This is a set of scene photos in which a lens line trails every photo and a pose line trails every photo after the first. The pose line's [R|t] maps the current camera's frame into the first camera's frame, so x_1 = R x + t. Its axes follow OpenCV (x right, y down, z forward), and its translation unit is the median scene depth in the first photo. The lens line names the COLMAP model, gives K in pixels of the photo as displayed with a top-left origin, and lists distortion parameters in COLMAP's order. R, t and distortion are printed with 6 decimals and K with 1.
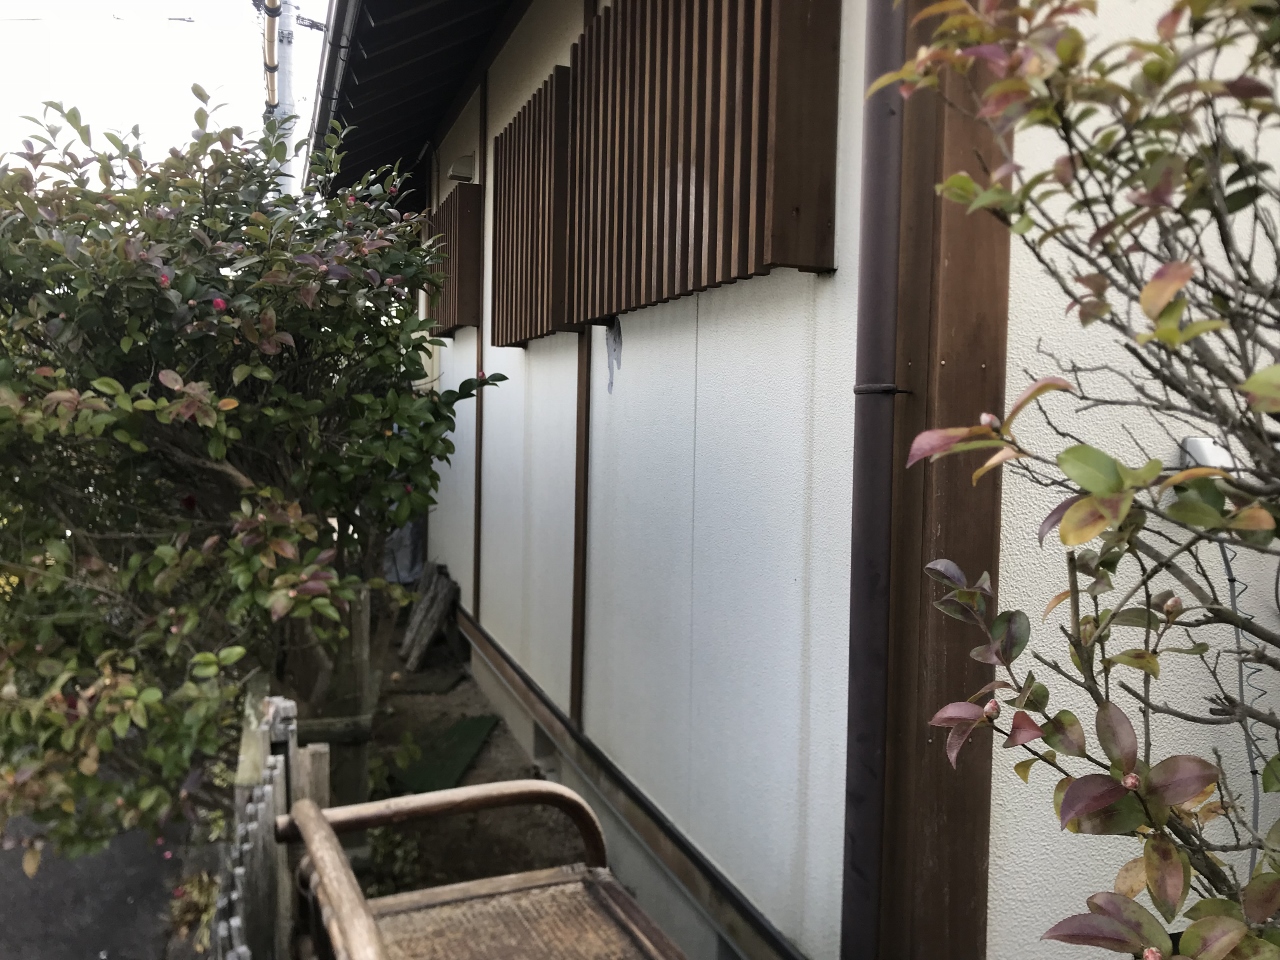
lens RADIAL K [[1037.5, 0, 668.5], [0, 1037.5, 477.7], [0, 0, 1]] dist [-0.009843, -0.012588]
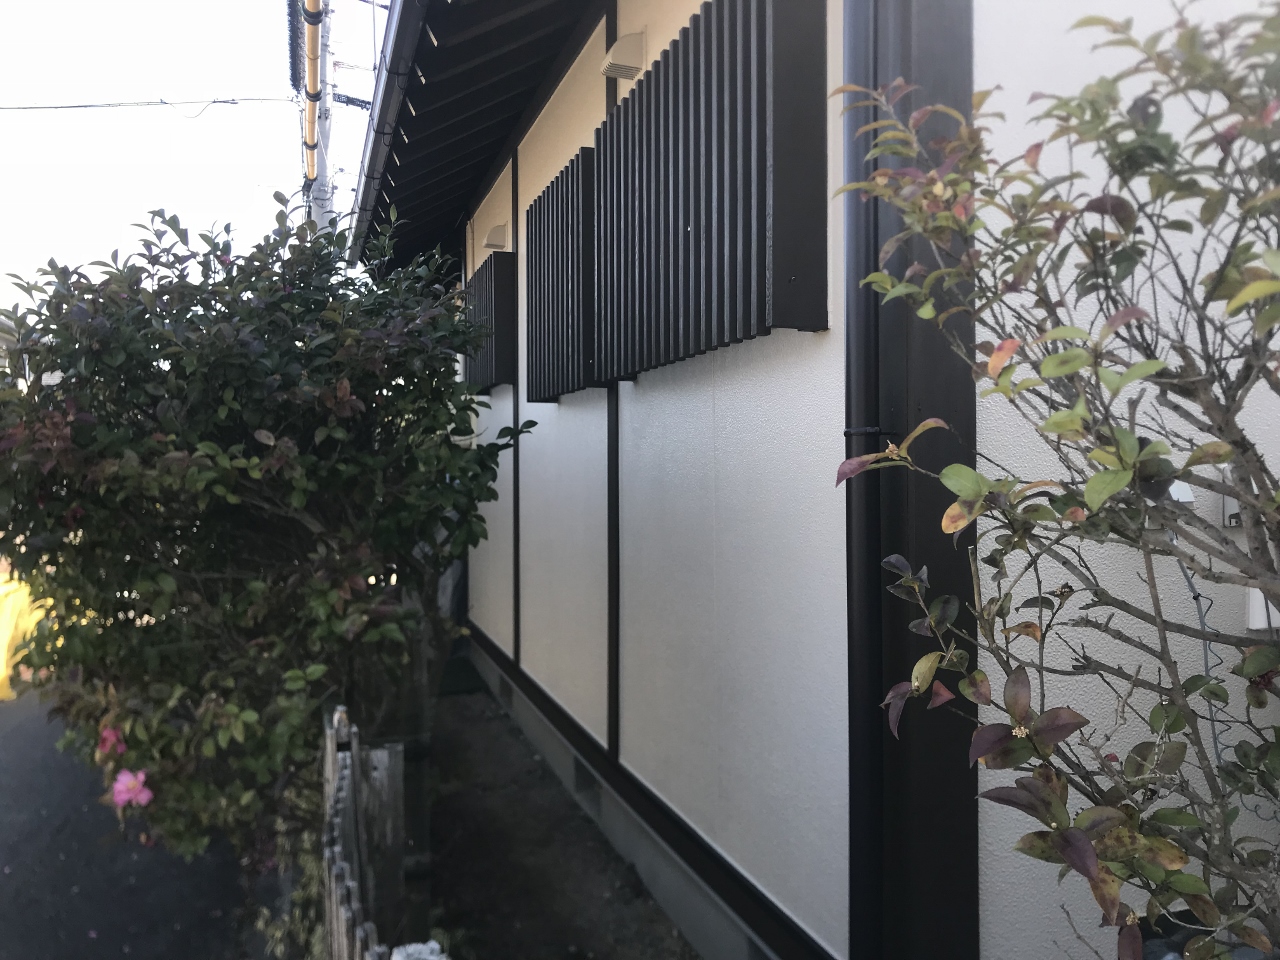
lens RADIAL K [[1054.2, 0, 640.0], [0, 1054.2, 480.0], [0, 0, 1]] dist [0.002873, 0.002749]
pose [[0.997740, -0.027219, -0.061439, 0.021176], [0.024201, 0.998489, -0.049346, 0.018145], [0.062690, 0.047747, 0.996890, -0.159151]]
